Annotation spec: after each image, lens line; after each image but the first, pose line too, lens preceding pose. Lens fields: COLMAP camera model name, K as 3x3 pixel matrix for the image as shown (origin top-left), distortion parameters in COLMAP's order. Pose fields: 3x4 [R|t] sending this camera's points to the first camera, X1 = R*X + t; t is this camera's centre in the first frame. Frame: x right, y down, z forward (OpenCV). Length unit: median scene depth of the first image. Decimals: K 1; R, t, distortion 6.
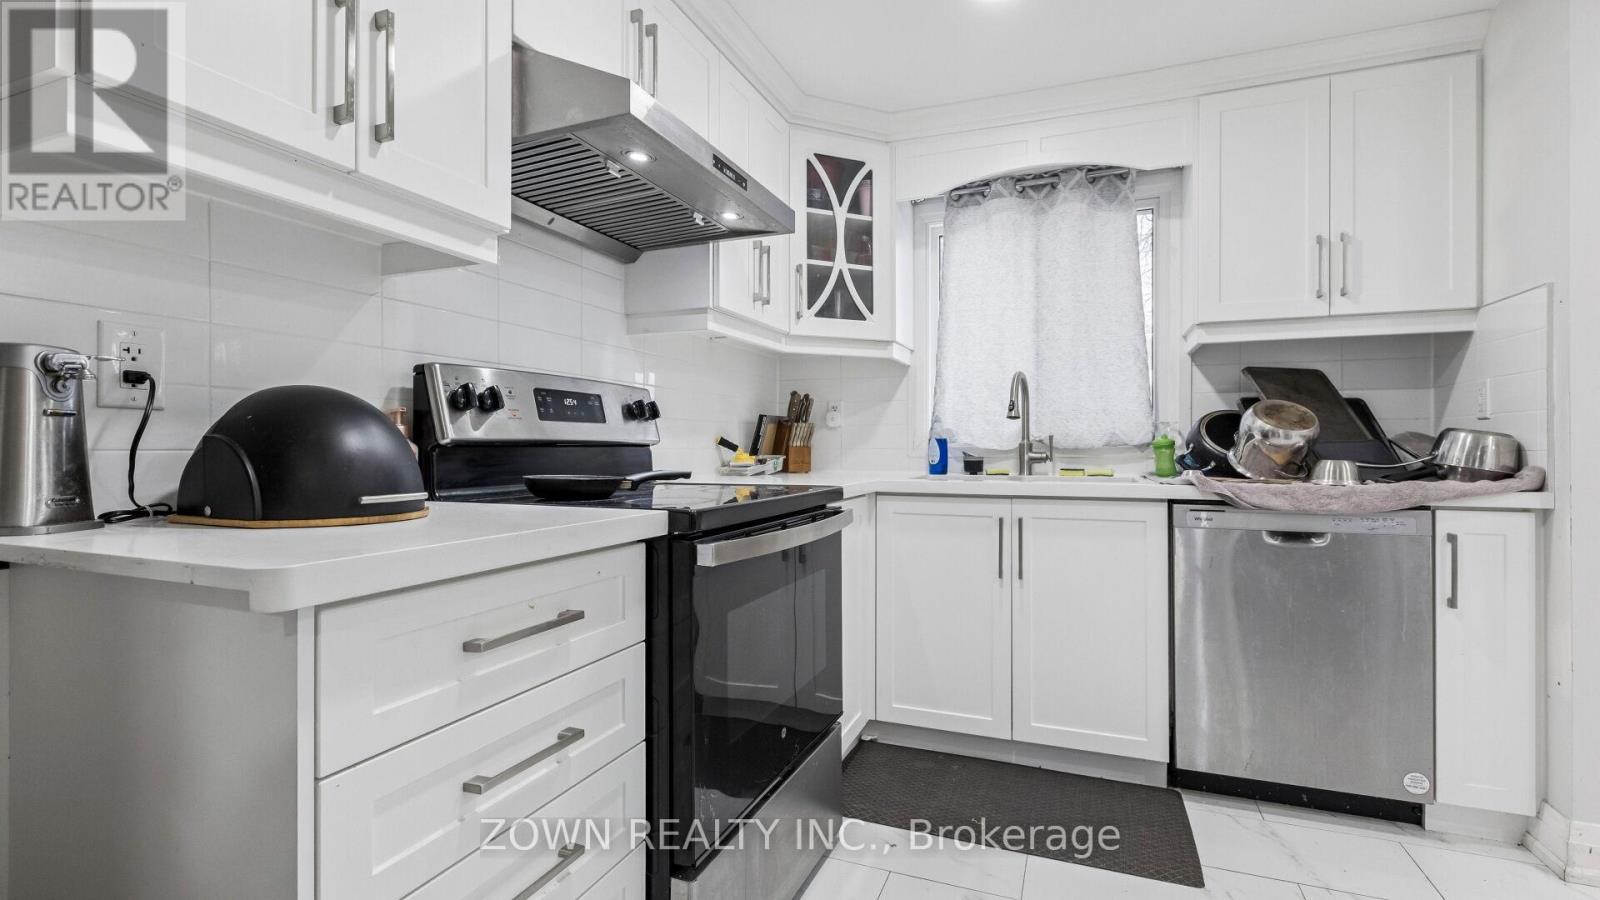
lens RADIAL K [[718.2, 0, 800.3], [0, 718.2, 445.7], [0, 0, 1]] dist [-0.001843, -0.000047]
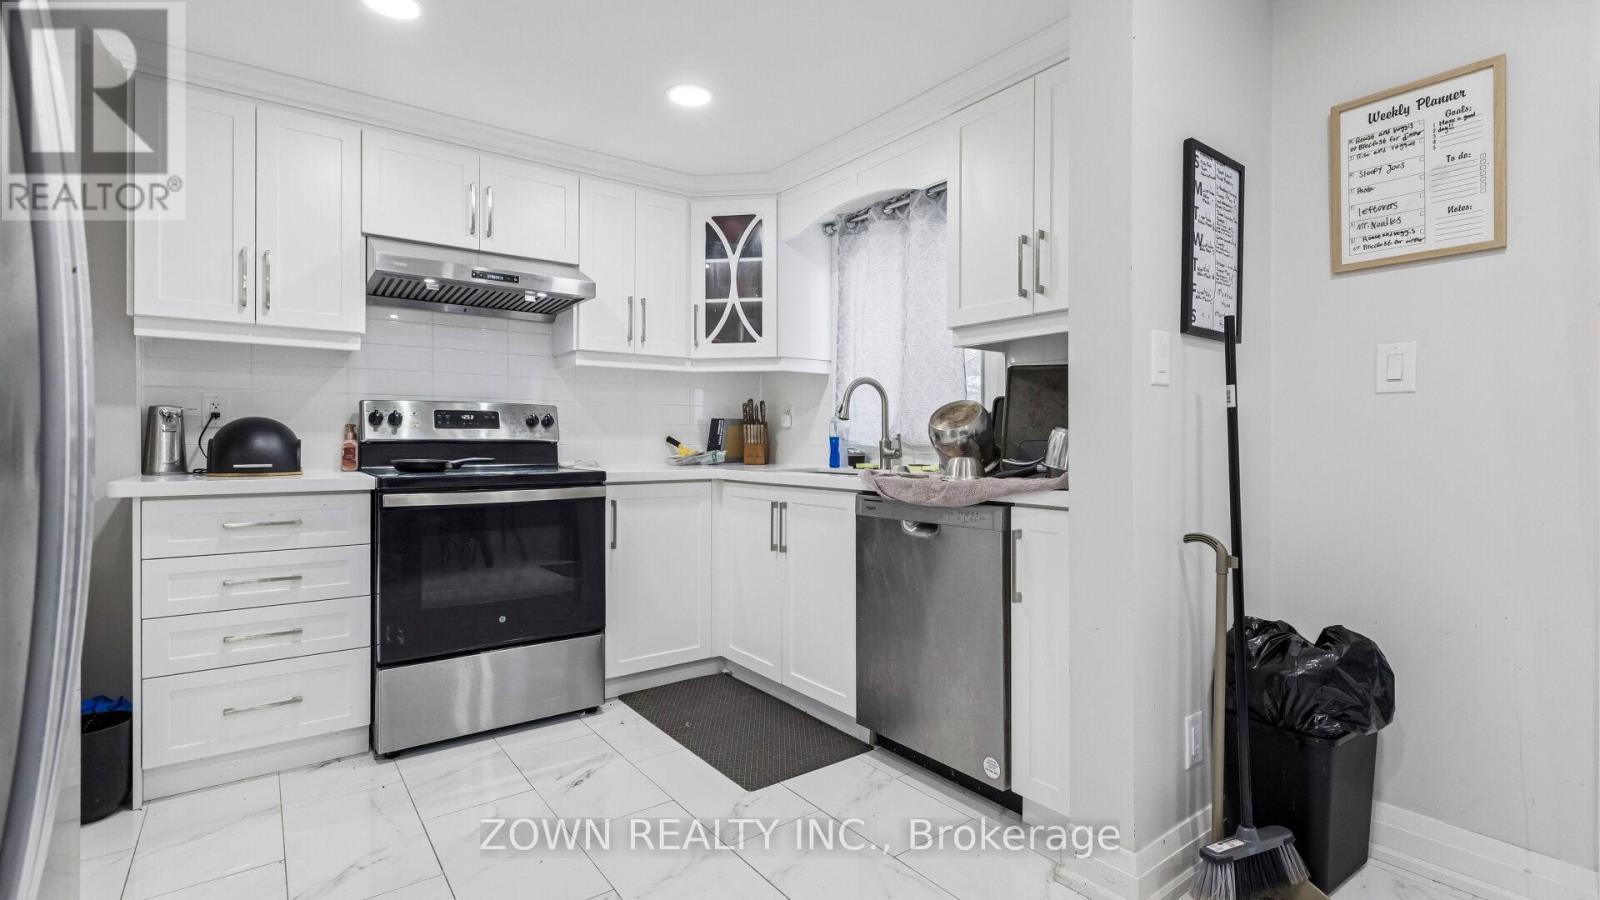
lens RADIAL K [[726.0, 0, 805.6], [0, 726.0, 440.8], [0, 0, 1]] dist [-0.000207, -0.000045]
pose [[0.856006, -0.000811, -0.516965, 1.001697], [0.000387, 0.999999, -0.000929, -0.002447], [0.516966, 0.000595, 0.856006, -0.037519]]
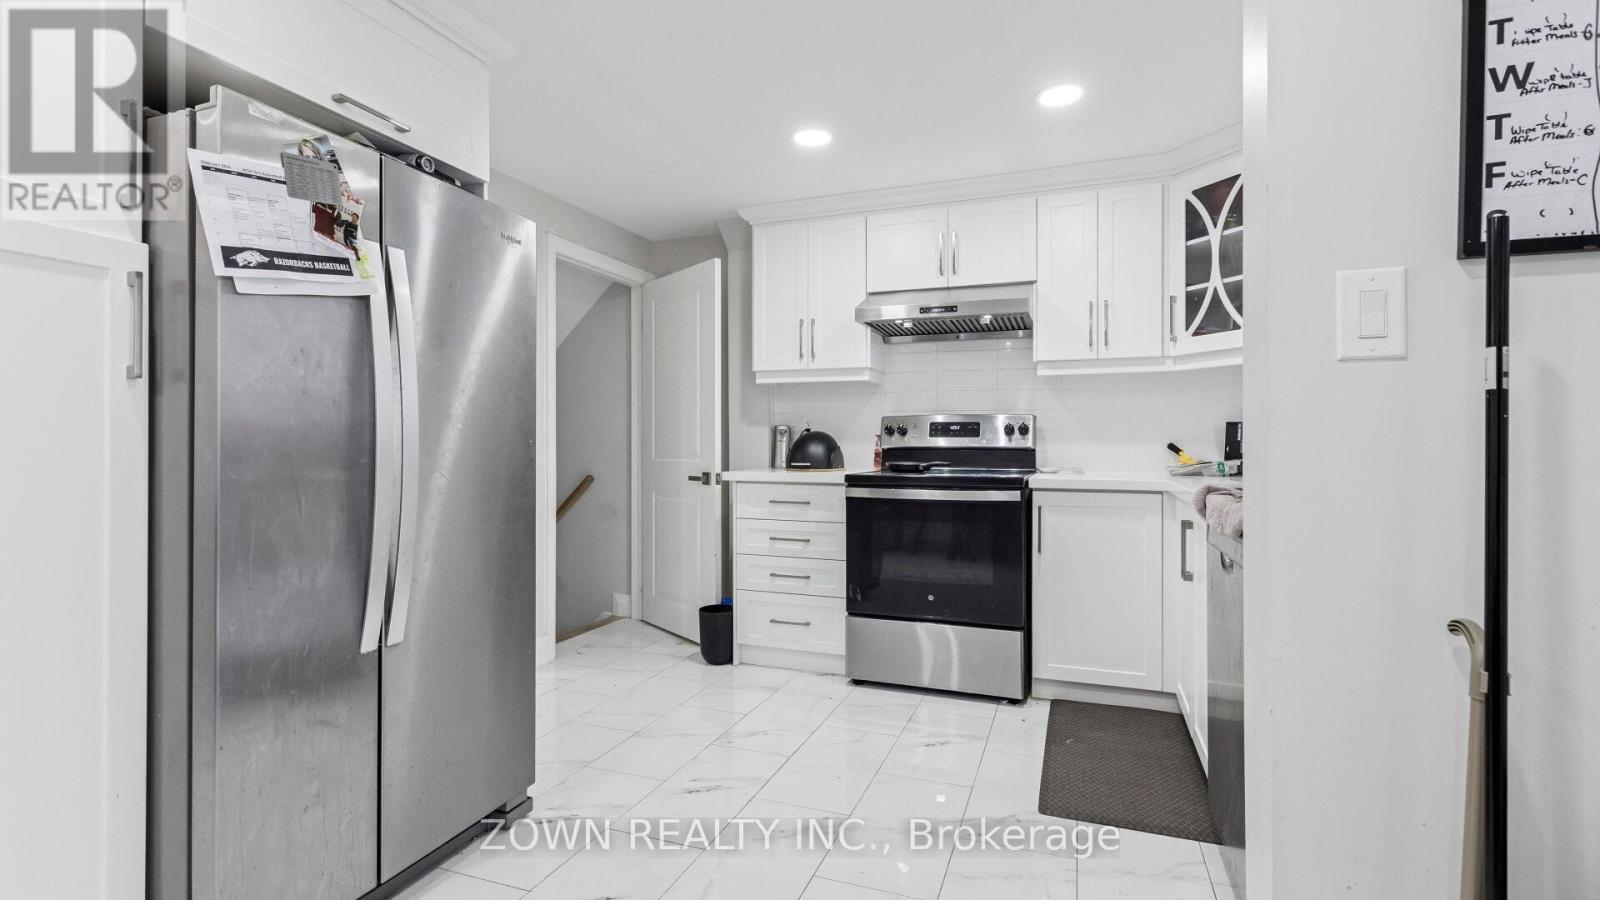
lens RADIAL K [[726.0, 0, 805.6], [0, 726.0, 440.8], [0, 0, 1]] dist [-0.000207, -0.000045]
pose [[0.023008, -0.008008, -0.999703, 1.366985], [-0.001174, 0.999967, -0.008037, -0.005435], [0.999735, 0.001359, 0.022998, 0.436316]]
